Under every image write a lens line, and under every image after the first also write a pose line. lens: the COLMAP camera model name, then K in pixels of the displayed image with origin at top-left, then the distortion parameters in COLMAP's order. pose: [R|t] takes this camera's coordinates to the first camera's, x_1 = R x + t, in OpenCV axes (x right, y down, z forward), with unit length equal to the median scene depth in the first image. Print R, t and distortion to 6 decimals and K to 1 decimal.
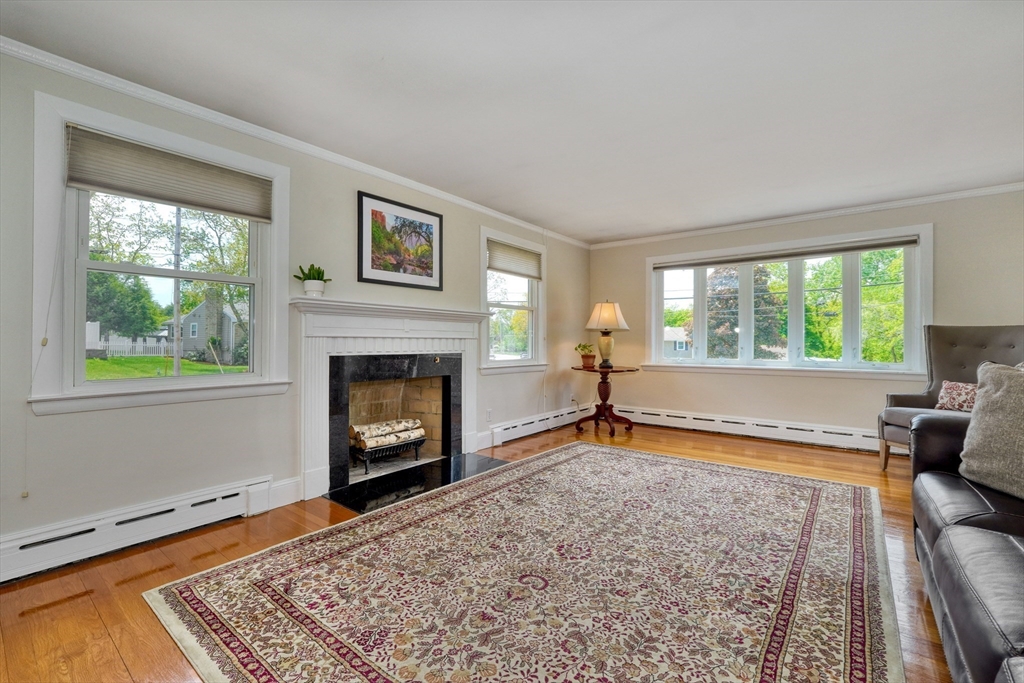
lens RADIAL K [[440.5, 0, 510.9], [0, 440.5, 338.0], [0, 0, 1]] dist [-0.010238, 0.001523]
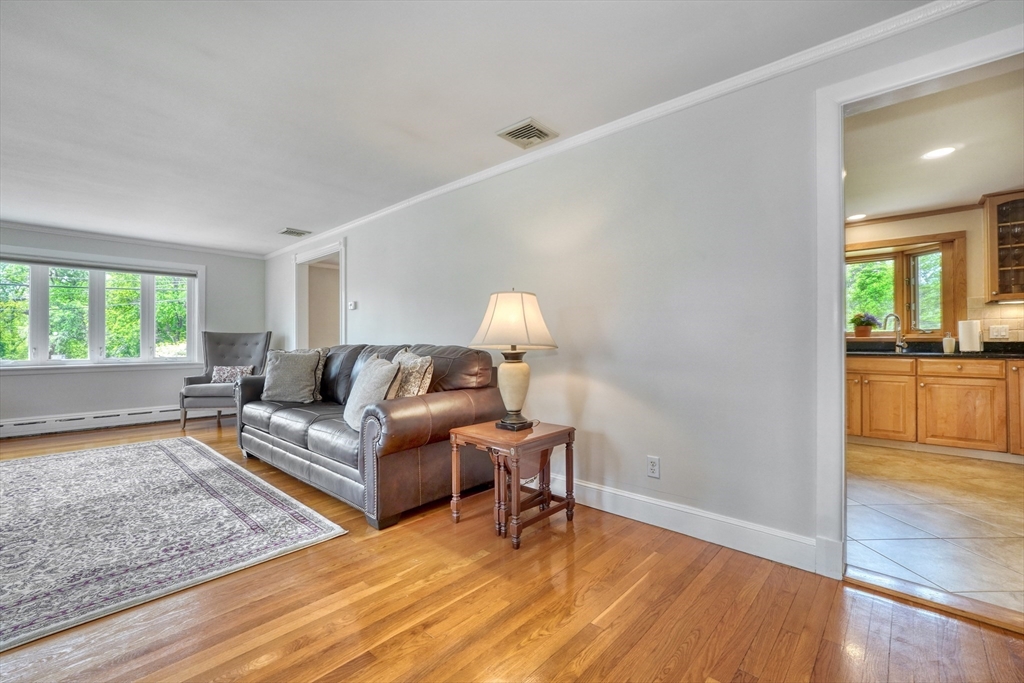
lens RADIAL K [[440.5, 0, 513.4], [0, 440.5, 340.2], [0, 0, 1]] dist [-0.010238, 0.001523]
pose [[0.068921, 0.005370, 0.997608, -0.821612], [-0.005558, 0.999972, -0.004998, 0.005350], [-0.997607, -0.005200, 0.068949, -0.321343]]
